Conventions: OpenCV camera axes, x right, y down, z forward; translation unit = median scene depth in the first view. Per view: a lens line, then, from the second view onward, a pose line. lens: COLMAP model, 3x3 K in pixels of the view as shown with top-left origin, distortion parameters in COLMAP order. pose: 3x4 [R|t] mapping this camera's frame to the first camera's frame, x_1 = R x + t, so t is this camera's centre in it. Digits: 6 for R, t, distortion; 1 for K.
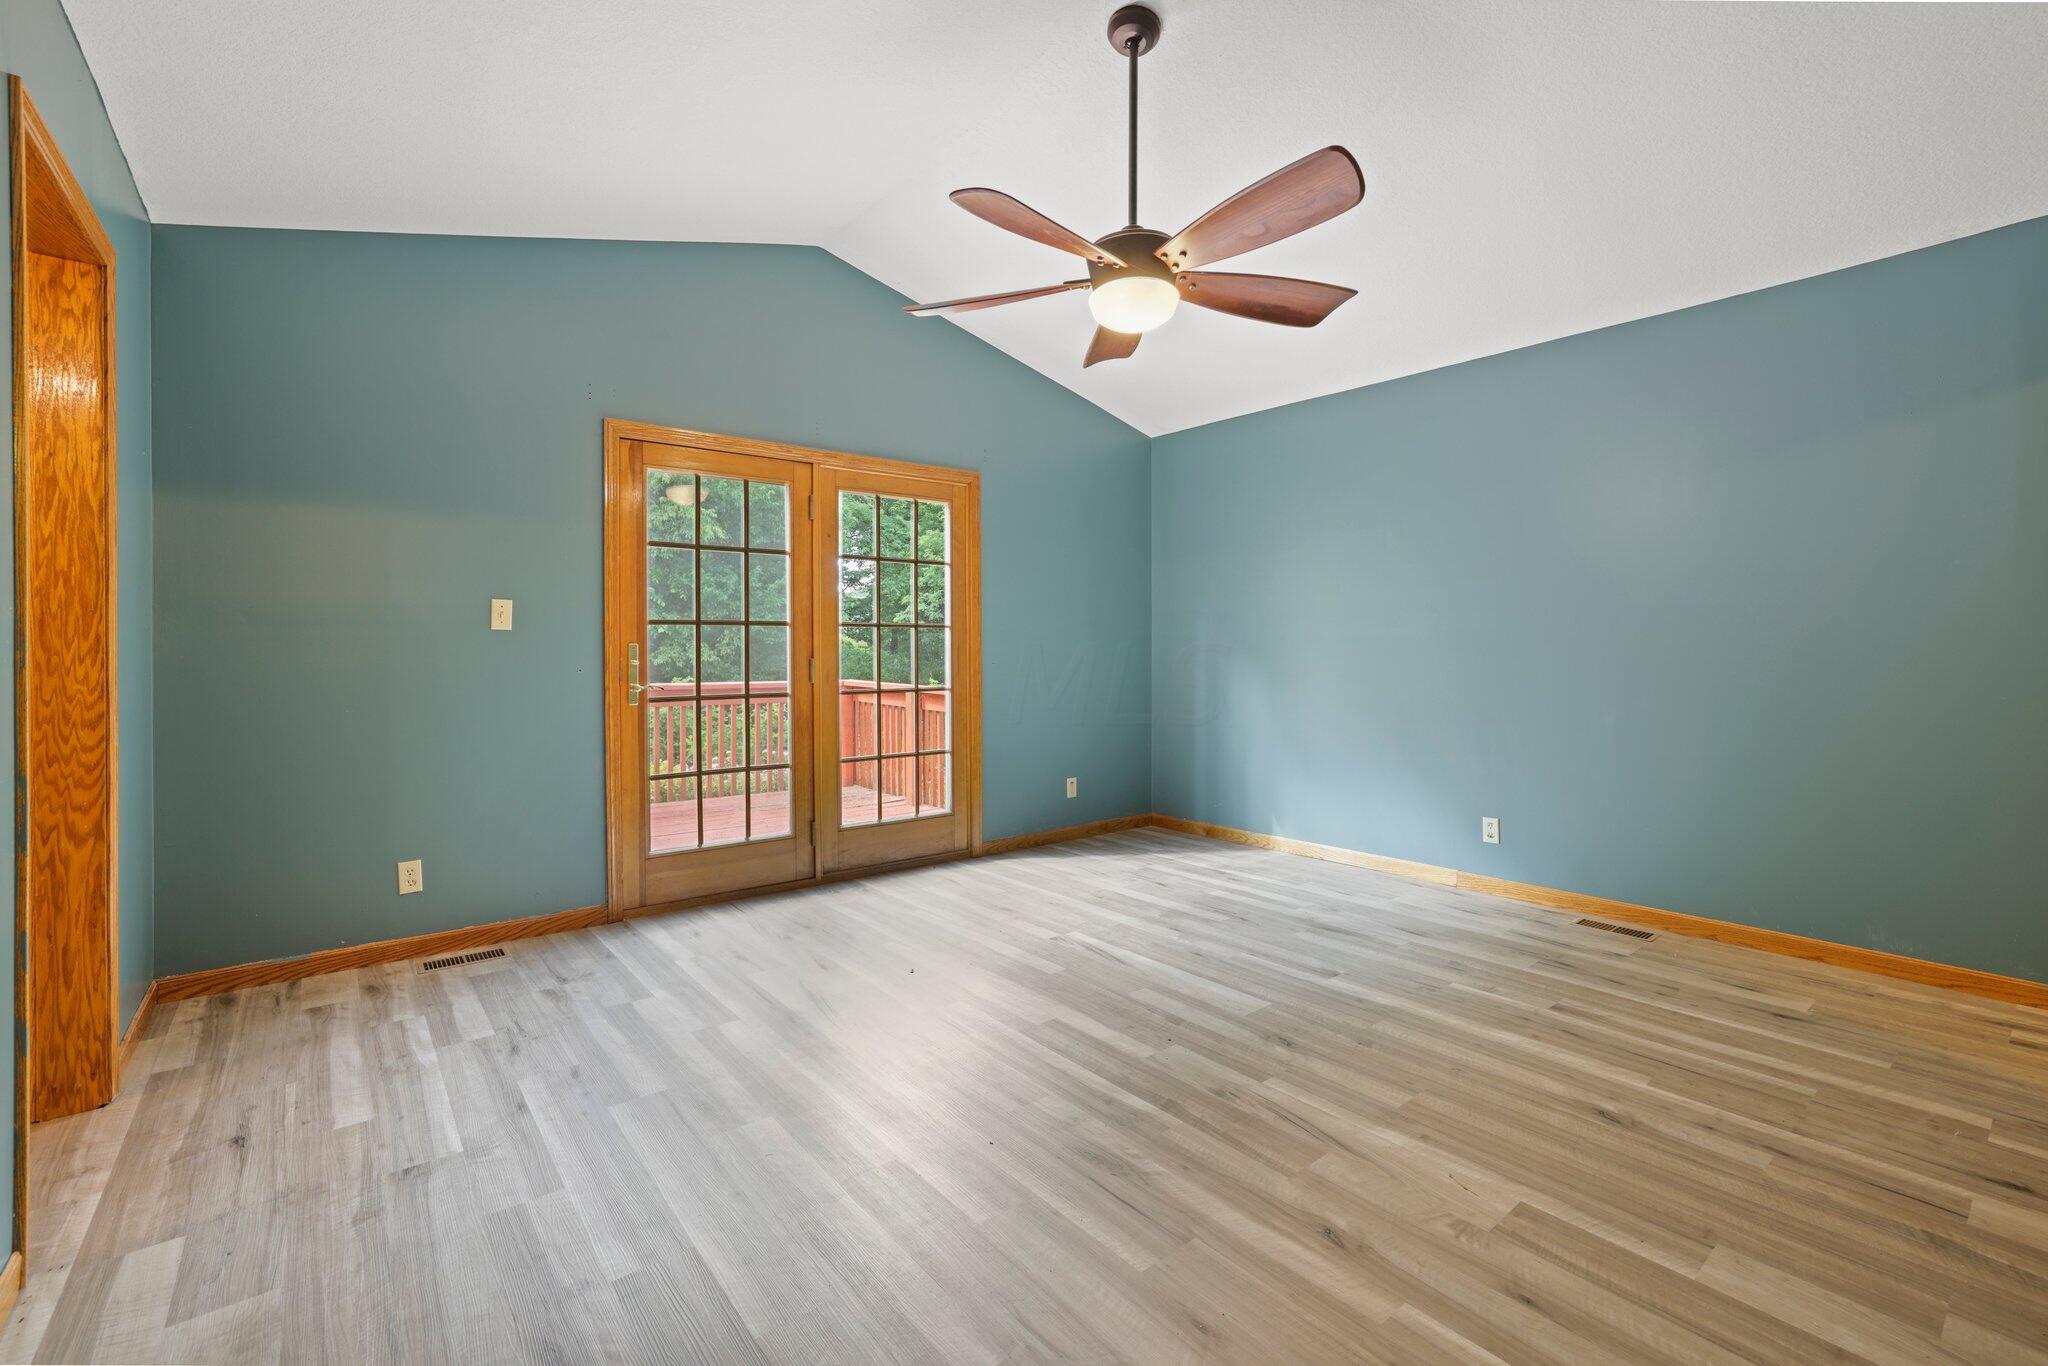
lens RADIAL K [[884.5, 0, 1033.8], [0, 884.5, 653.0], [0, 0, 1]] dist [-0.041986, 0.016528]
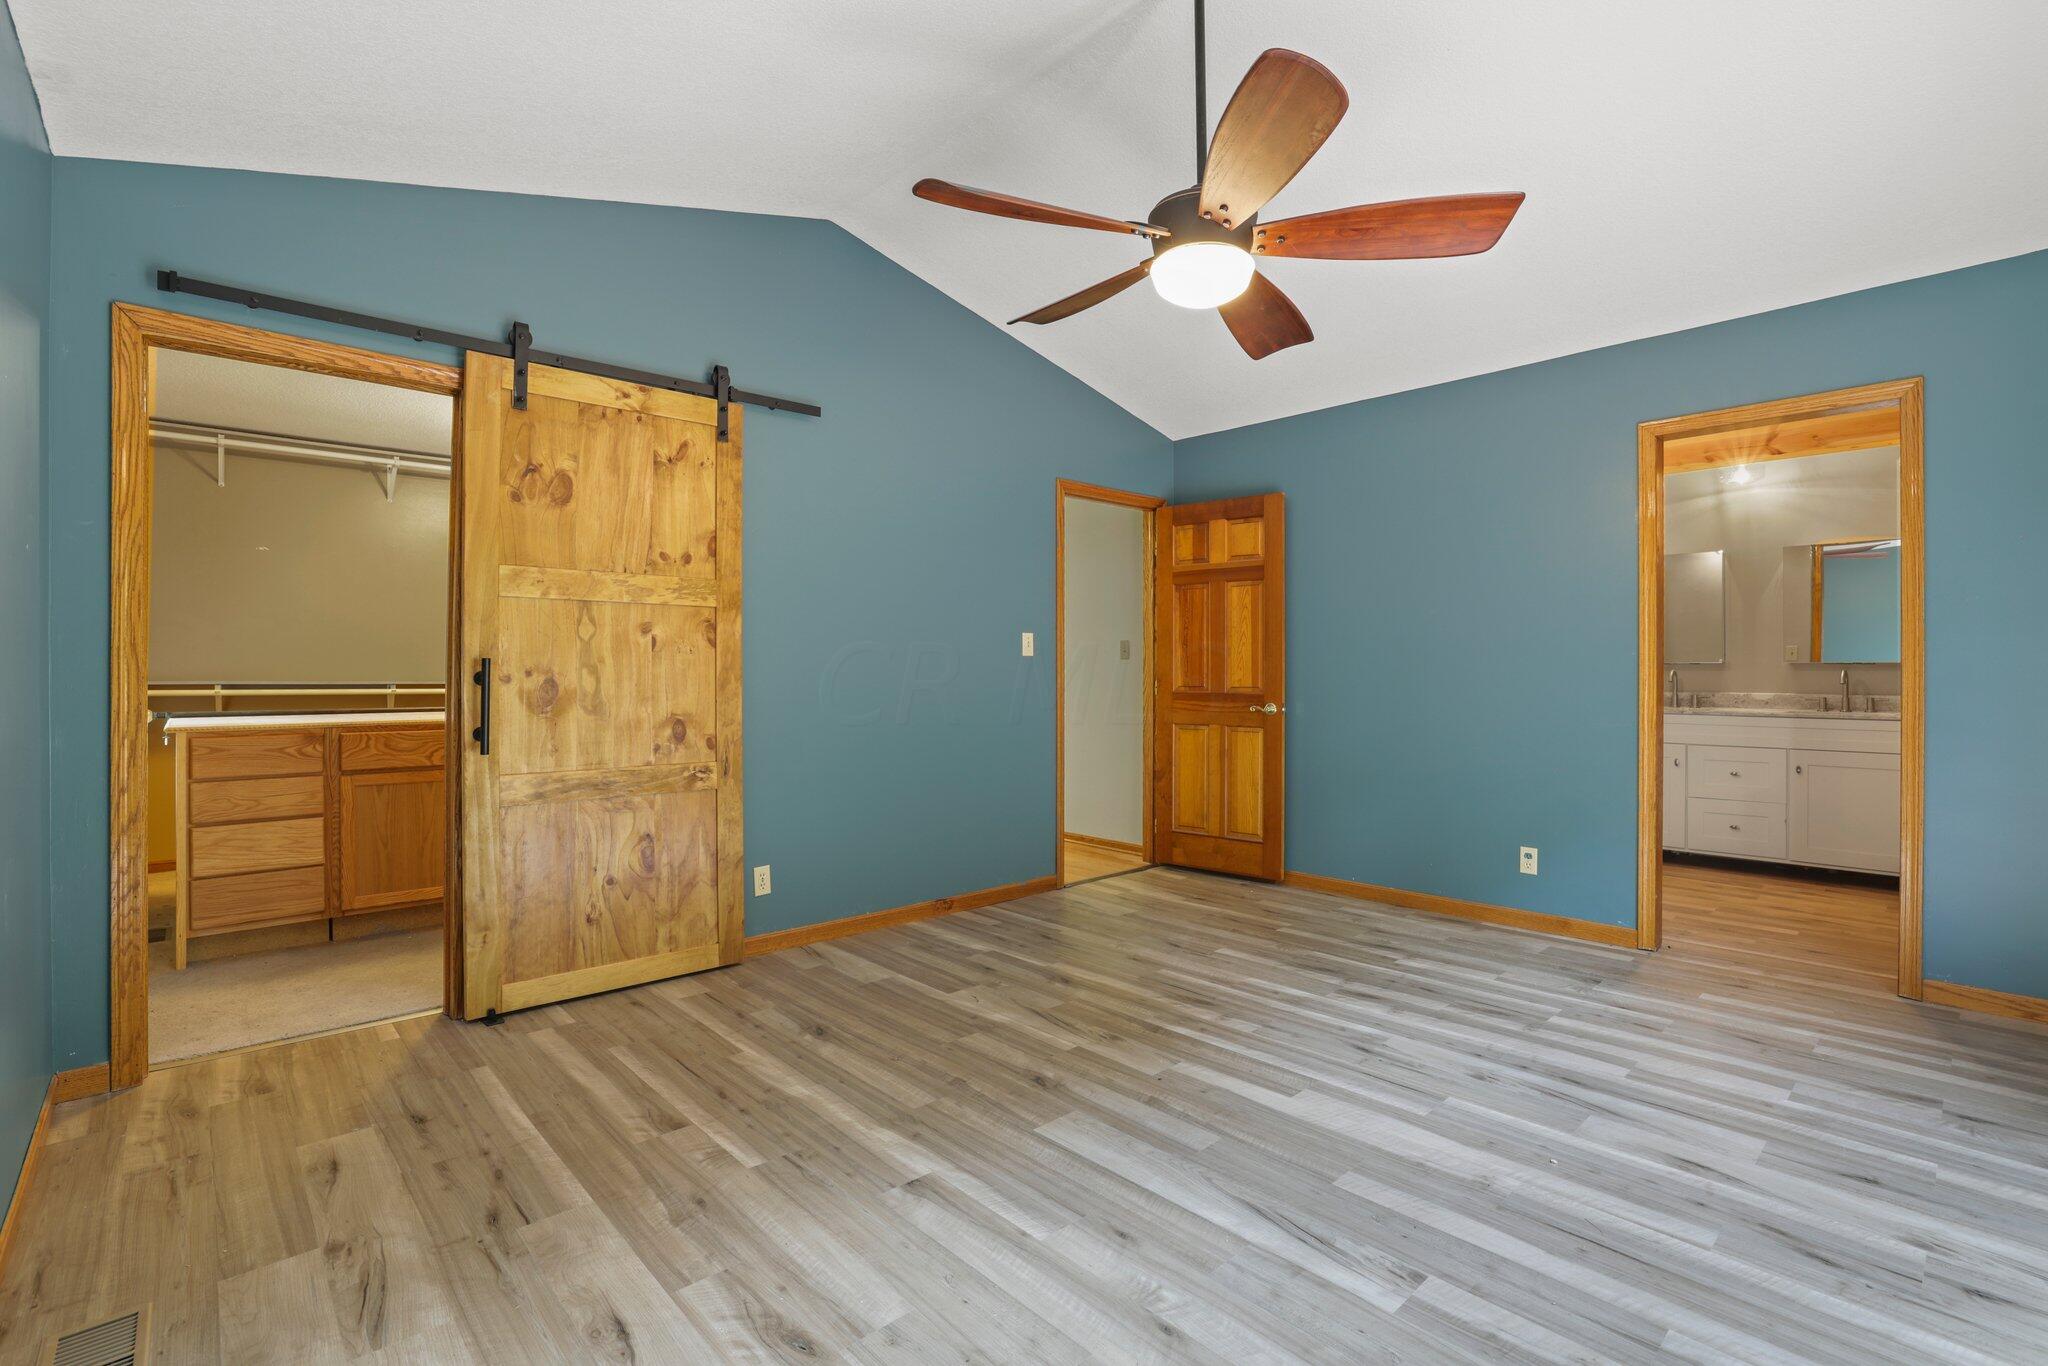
lens RADIAL K [[939.5, 0, 1021.3], [0, 939.5, 664.2], [0, 0, 1]] dist [-0.048341, 0.016024]
pose [[-0.998962, 0.000659, -0.045549, 0.334125], [0.000686, 1.000000, -0.000595, -0.013946], [0.045549, -0.000626, -0.998962, 1.906282]]
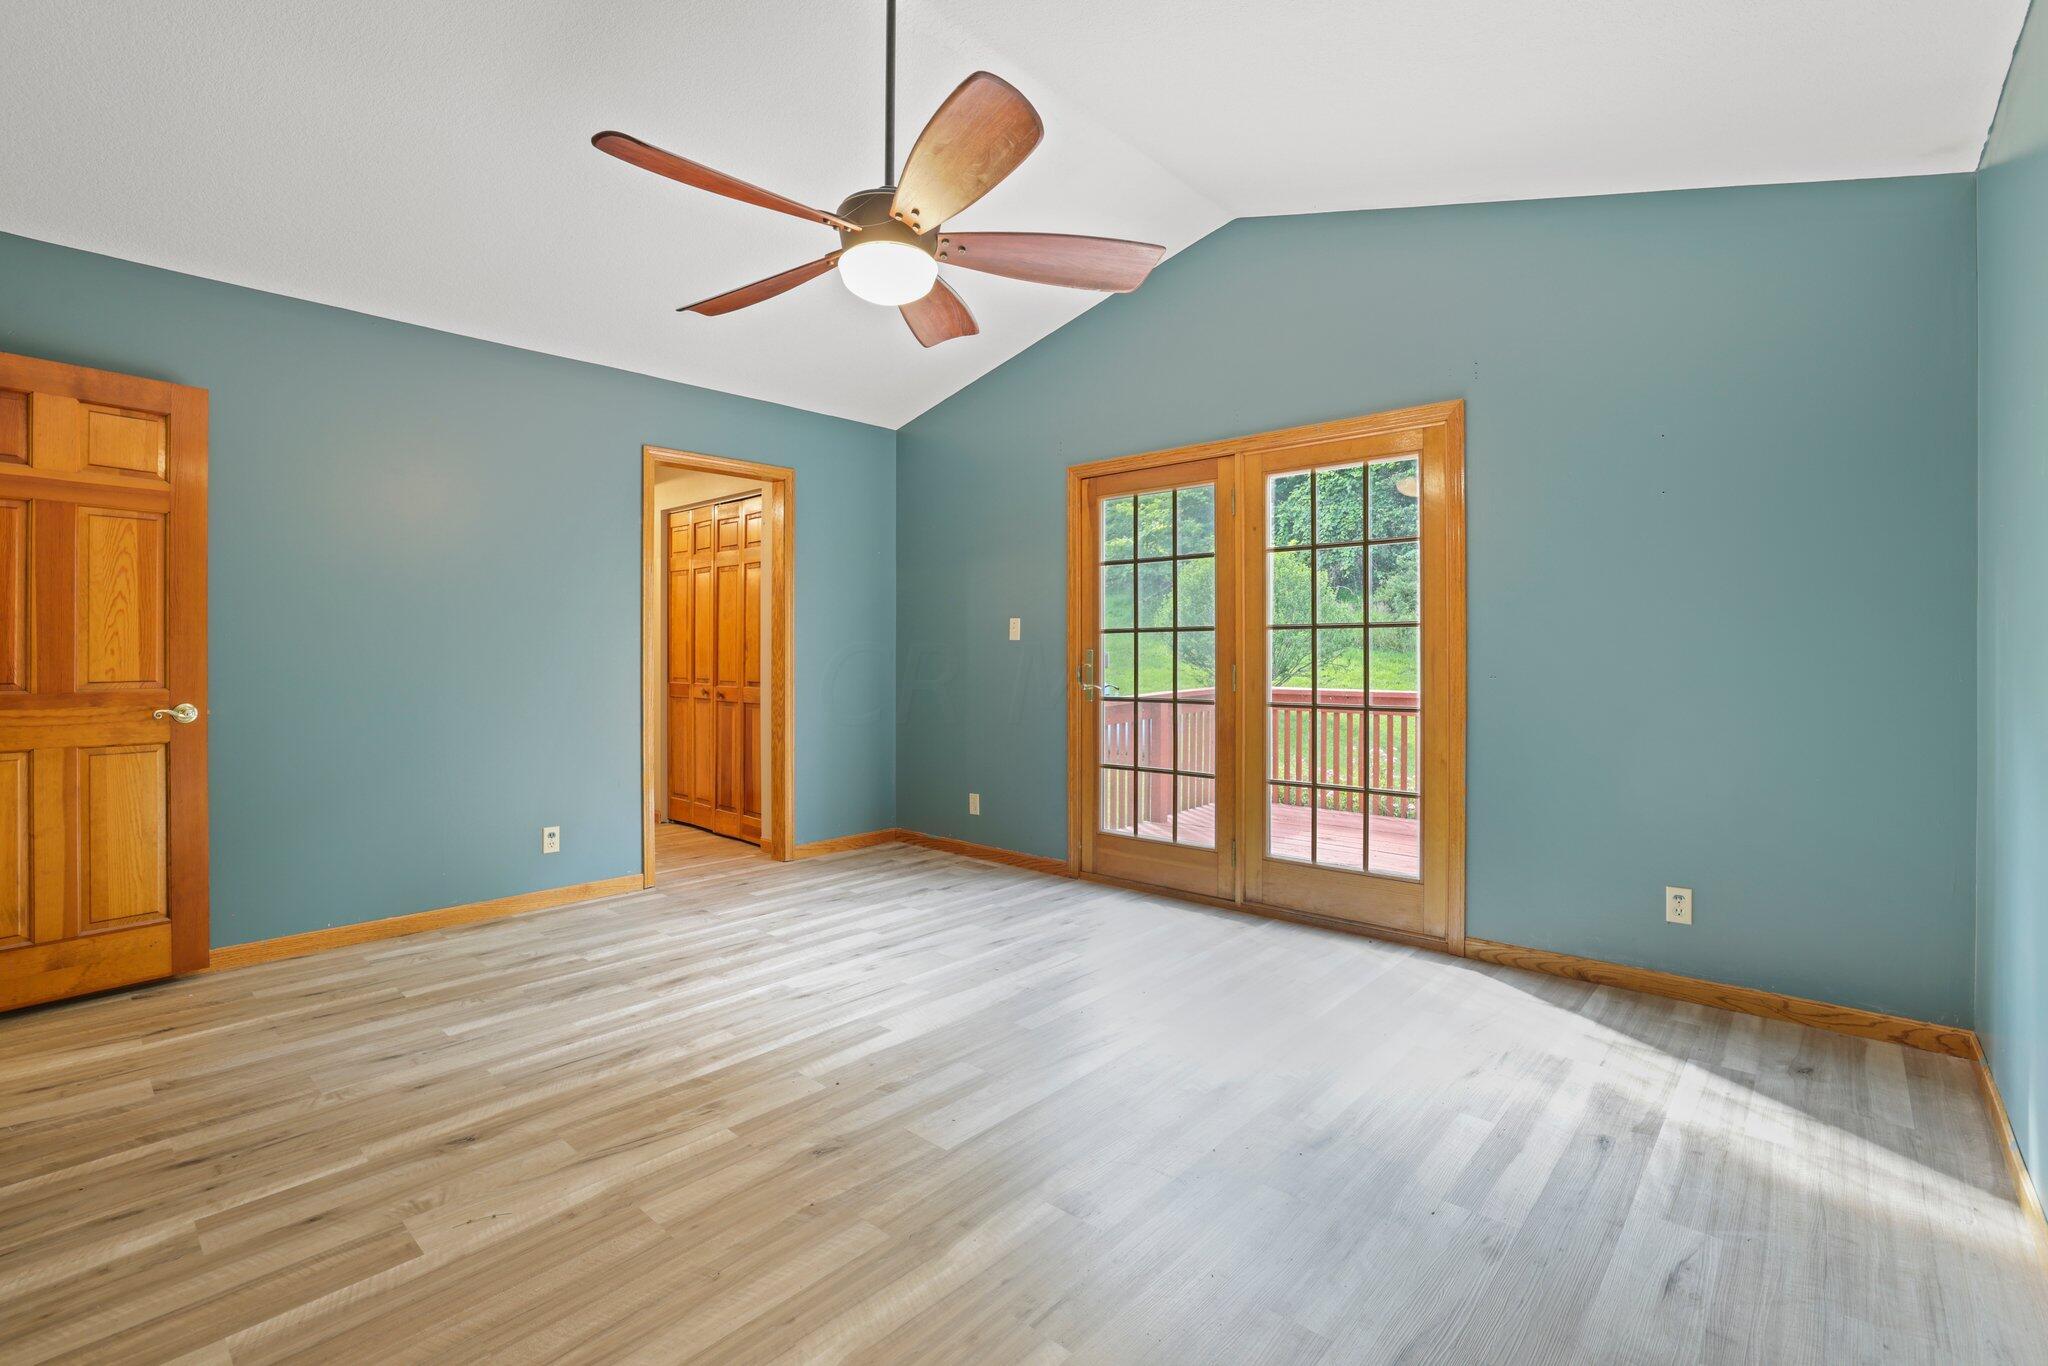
lens RADIAL K [[939.5, 0, 1021.3], [0, 939.5, 664.2], [0, 0, 1]] dist [-0.048341, 0.016024]
pose [[0.142258, 0.011784, -0.989759, 1.073631], [-0.003949, 0.999928, 0.011337, -0.007362], [0.989822, 0.002296, 0.142294, 0.994203]]
